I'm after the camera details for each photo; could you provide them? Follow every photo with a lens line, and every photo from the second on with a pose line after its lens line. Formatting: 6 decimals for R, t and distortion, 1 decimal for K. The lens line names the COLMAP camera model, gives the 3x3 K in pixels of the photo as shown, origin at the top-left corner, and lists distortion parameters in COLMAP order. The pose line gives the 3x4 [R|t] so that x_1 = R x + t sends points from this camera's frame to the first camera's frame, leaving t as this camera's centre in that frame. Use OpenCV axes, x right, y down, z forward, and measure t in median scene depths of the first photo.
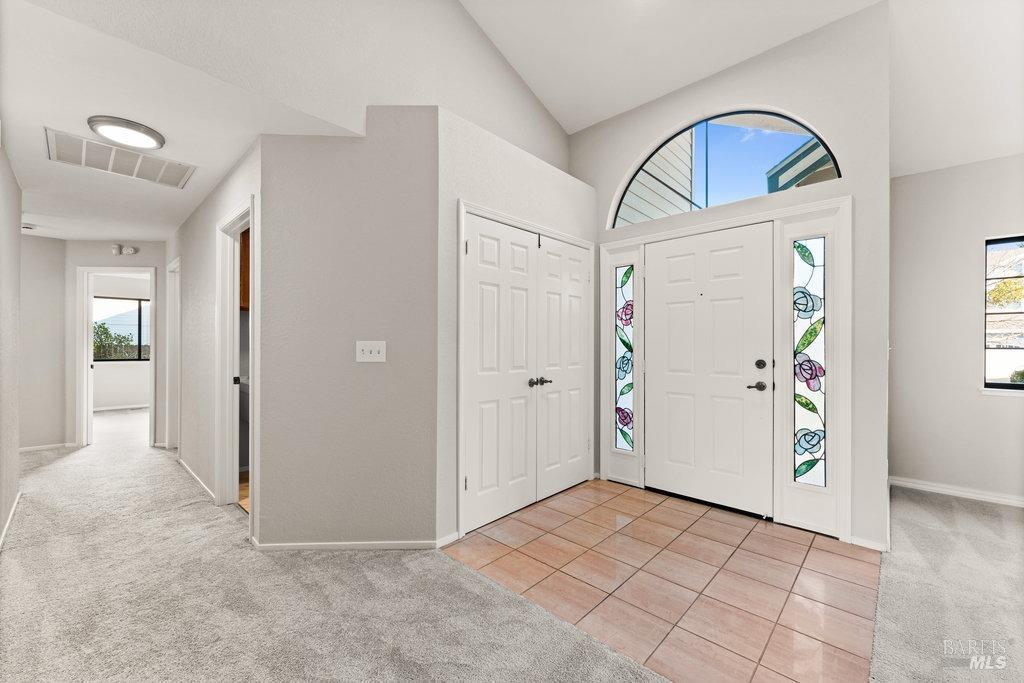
lens RADIAL K [[406.3, 0, 512.4], [0, 406.3, 343.8], [0, 0, 1]] dist [-0.002080, -0.000120]
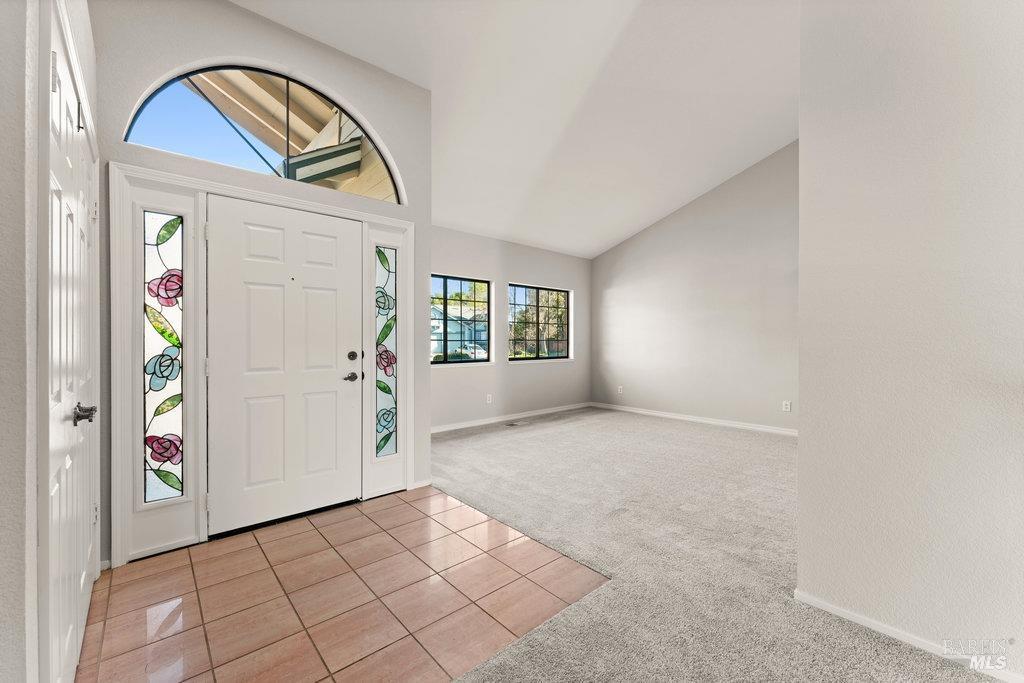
lens RADIAL K [[414.5, 0, 509.8], [0, 414.5, 341.9], [0, 0, 1]] dist [-0.001320, -0.000131]
pose [[0.094118, -0.010129, 0.995509, -0.401141], [-0.008972, 0.999899, 0.011022, -0.001259], [-0.995521, -0.009970, 0.094018, 0.487830]]
